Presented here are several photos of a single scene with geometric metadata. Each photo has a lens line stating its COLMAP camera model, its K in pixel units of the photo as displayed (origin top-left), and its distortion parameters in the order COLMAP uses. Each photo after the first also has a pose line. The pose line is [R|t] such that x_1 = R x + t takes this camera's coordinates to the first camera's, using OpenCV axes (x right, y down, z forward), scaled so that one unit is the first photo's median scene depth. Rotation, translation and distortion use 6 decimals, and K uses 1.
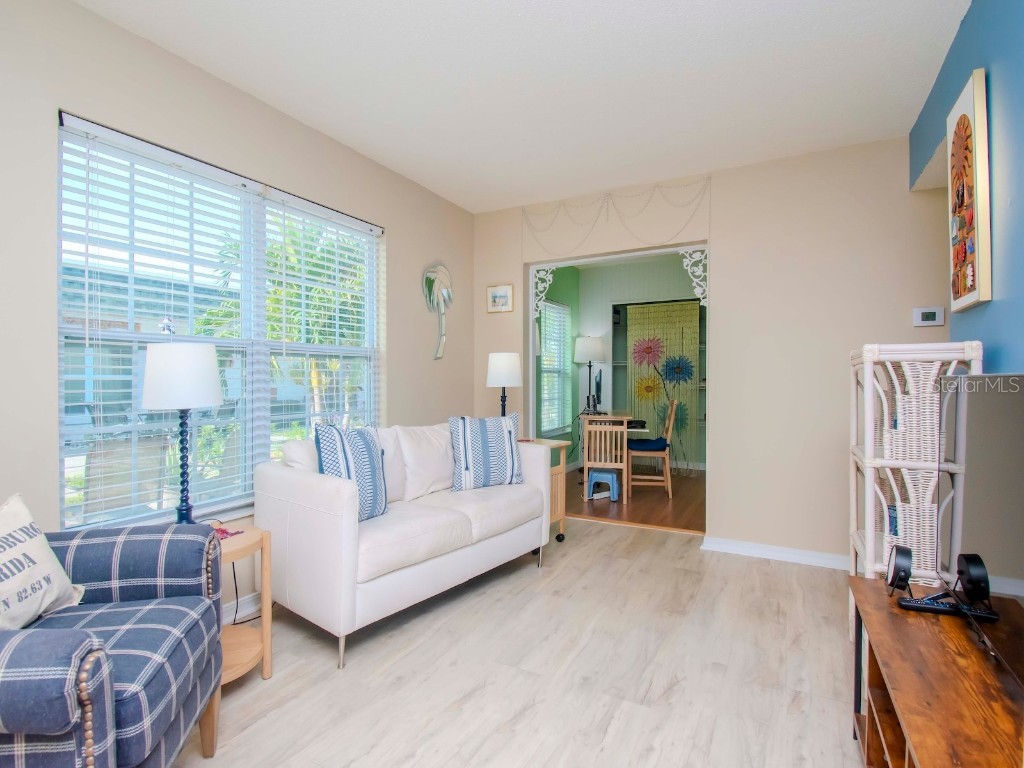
lens RADIAL K [[501.2, 0, 512.6], [0, 501.2, 383.4], [0, 0, 1]] dist [0.000018, -0.016419]
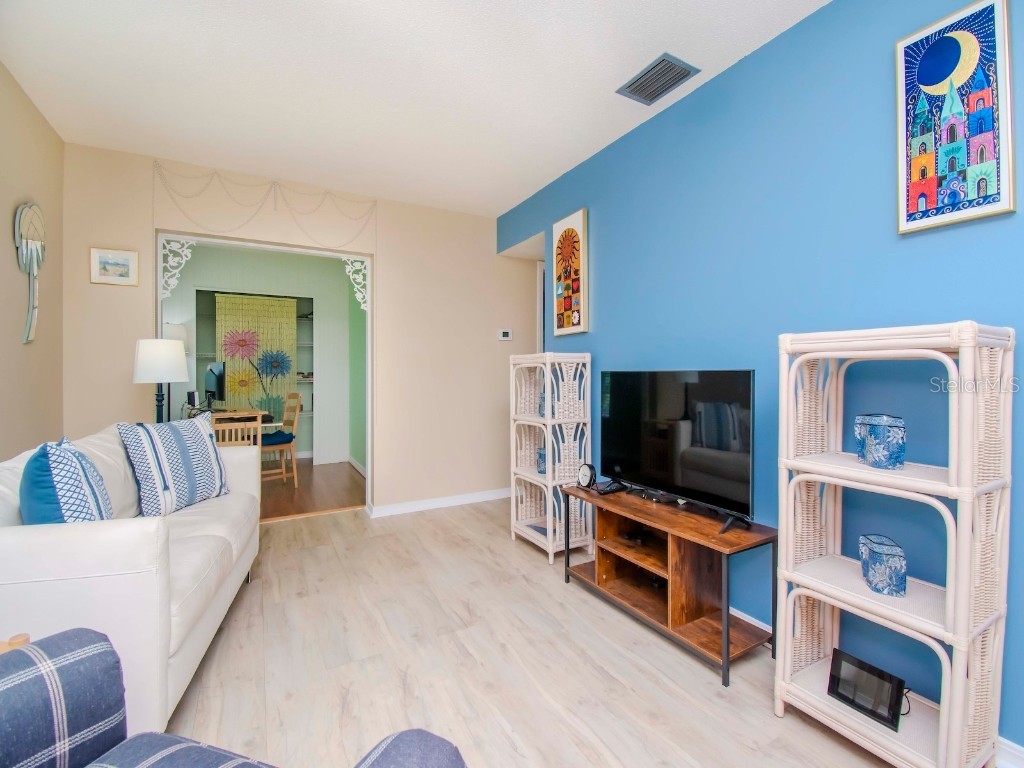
lens RADIAL K [[461.3, 0, 519.9], [0, 461.3, 380.5], [0, 0, 1]] dist [0.001768, -0.017442]
pose [[0.523757, -0.012247, 0.851780, -0.336375], [0.006496, 0.999925, 0.010383, -0.000108], [-0.851843, 0.000095, 0.523797, 0.134350]]
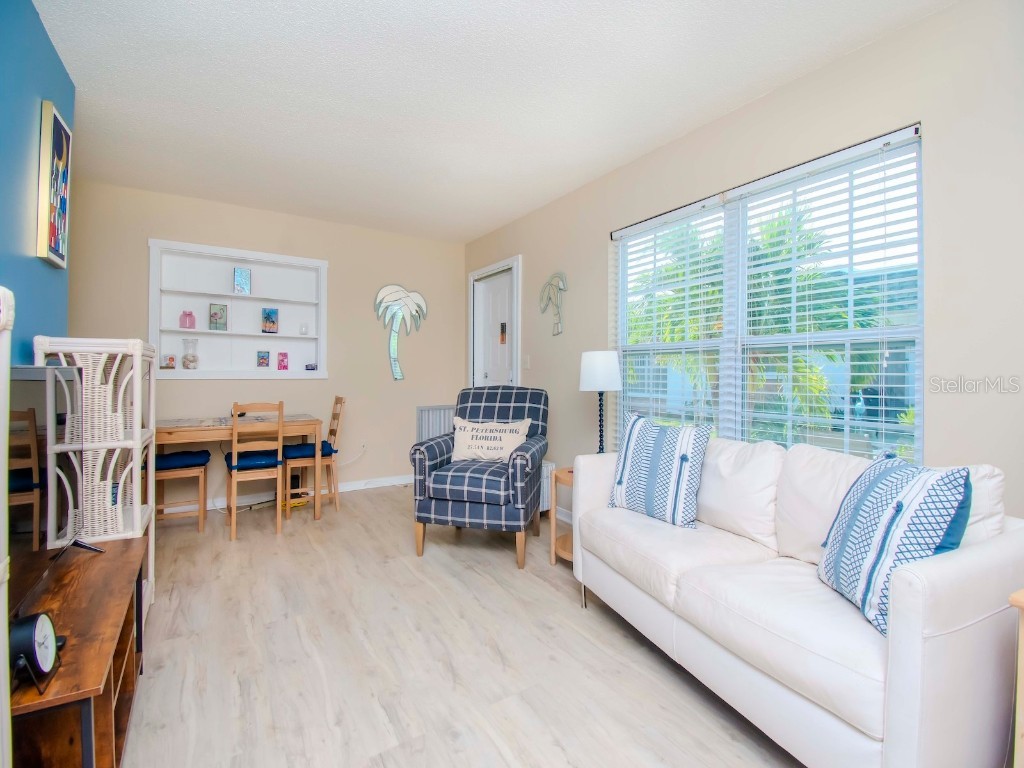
lens RADIAL K [[450.0, 0, 501.7], [0, 450.0, 371.3], [0, 0, 1]] dist [0.004022, -0.017535]
pose [[-0.497331, -0.003081, -0.867555, 0.411353], [-0.013265, 0.999904, 0.004054, -0.008831], [0.867459, 0.013525, -0.497324, 0.779970]]
